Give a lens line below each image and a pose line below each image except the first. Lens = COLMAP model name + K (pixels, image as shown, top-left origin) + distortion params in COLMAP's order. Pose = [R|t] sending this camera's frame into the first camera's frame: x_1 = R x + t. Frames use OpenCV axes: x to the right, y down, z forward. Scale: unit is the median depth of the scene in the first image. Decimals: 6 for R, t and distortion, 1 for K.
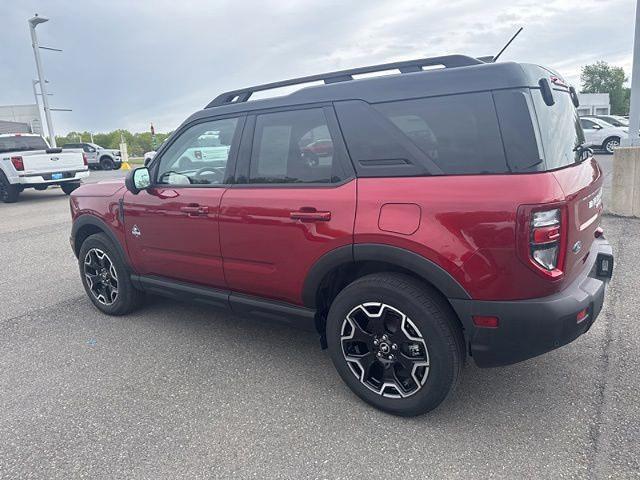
lens RADIAL K [[443.3, 0, 320.0], [0, 443.3, 240.0], [0, 0, 1]] dist [0.041264, -0.047581]
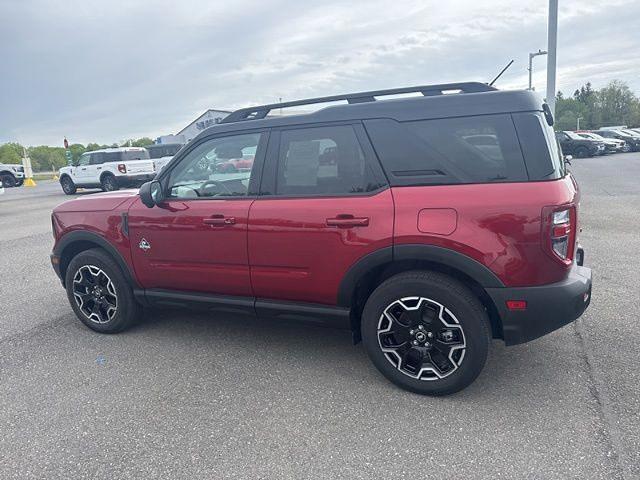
lens RADIAL K [[444.1, 0, 320.1], [0, 444.1, 242.8], [0, 0, 1]] dist [0.035249, -0.037304]
pose [[0.982755, -0.034818, 0.181604, -0.282848], [0.039437, 0.998982, -0.021881, 0.017395], [-0.180658, 0.028665, 0.983128, -0.069465]]
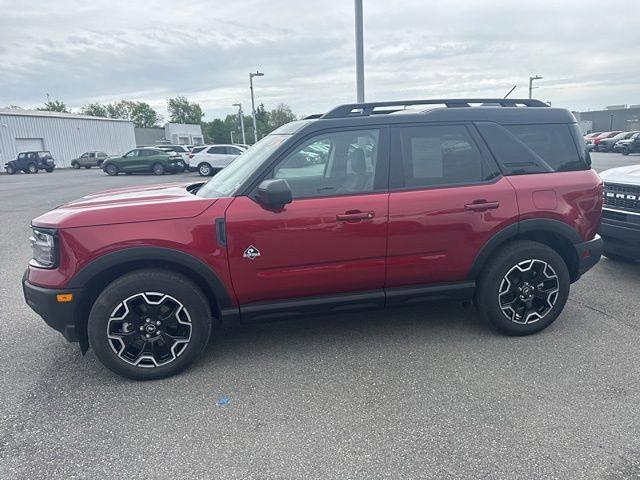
lens RADIAL K [[443.3, 0, 320.0], [0, 443.3, 240.0], [0, 0, 1]] dist [0.041264, -0.047581]
pose [[0.674386, -0.118099, 0.728873, -1.277202], [0.156169, 0.987608, 0.015527, -0.049441], [-0.721675, 0.103356, 0.684473, 0.434739]]
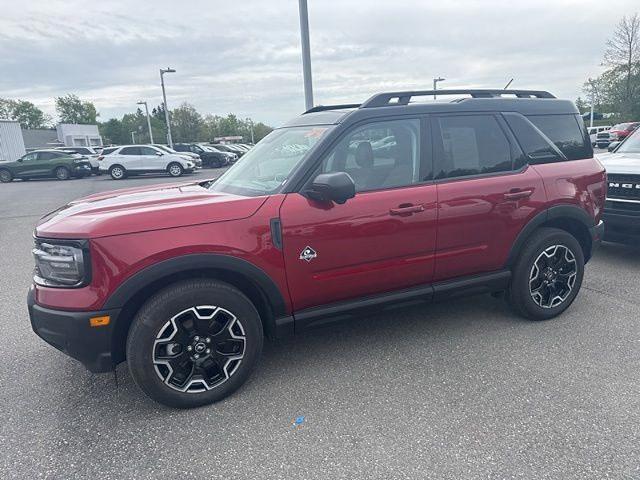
lens RADIAL K [[441.9, 0, 318.6], [0, 441.9, 243.2], [0, 0, 1]] dist [0.035508, -0.040859]
pose [[0.516201, -0.156536, 0.842041, -1.427435], [0.202799, 0.977537, 0.057402, -0.107262], [-0.832111, 0.141134, 0.536351, 0.771461]]
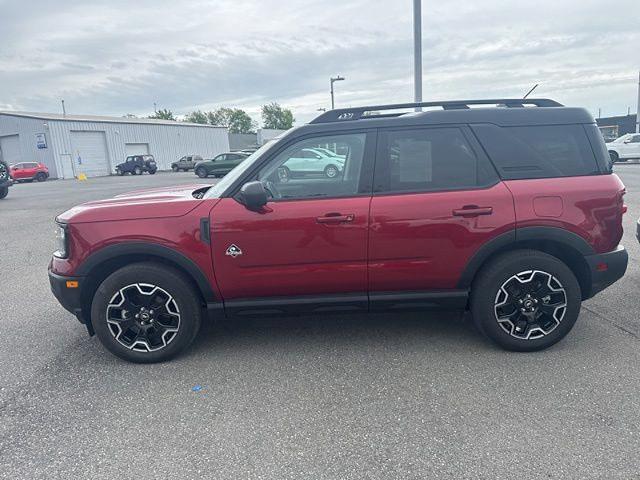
lens RADIAL K [[443.3, 0, 320.0], [0, 443.3, 240.0], [0, 0, 1]] dist [0.041264, -0.047581]
pose [[0.803287, -0.088707, 0.588949, -1.085564], [0.122635, 0.992292, -0.017808, -0.006149], [-0.582830, 0.086531, 0.807974, 0.228781]]
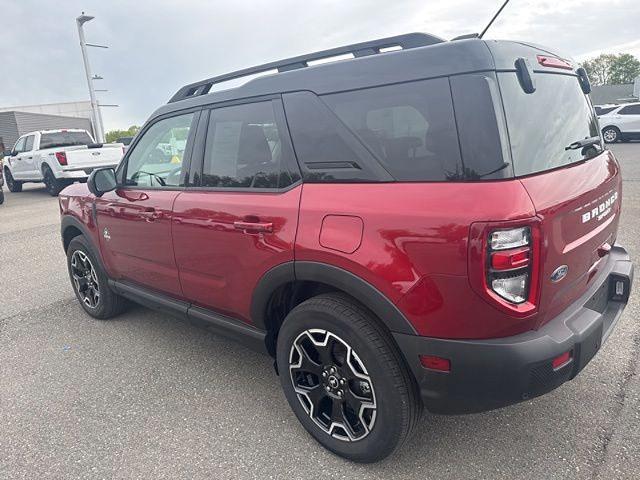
lens RADIAL K [[444.1, 0, 320.1], [0, 444.1, 242.8], [0, 0, 1]] dist [0.035249, -0.037304]
pose [[0.993623, 0.013202, -0.111974, 0.198256], [-0.010297, 0.999596, 0.026482, -0.044271], [0.112278, -0.025160, 0.993358, 0.139410]]
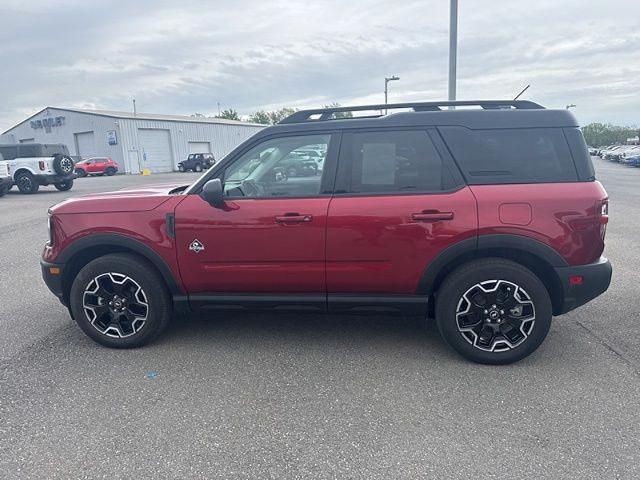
lens RADIAL K [[443.3, 0, 320.0], [0, 443.3, 240.0], [0, 0, 1]] dist [0.041264, -0.047581]
pose [[0.873923, -0.053877, 0.483070, -0.864027], [0.078198, 0.996476, -0.030331, 0.021440], [-0.479733, 0.064282, 0.875056, 0.075545]]
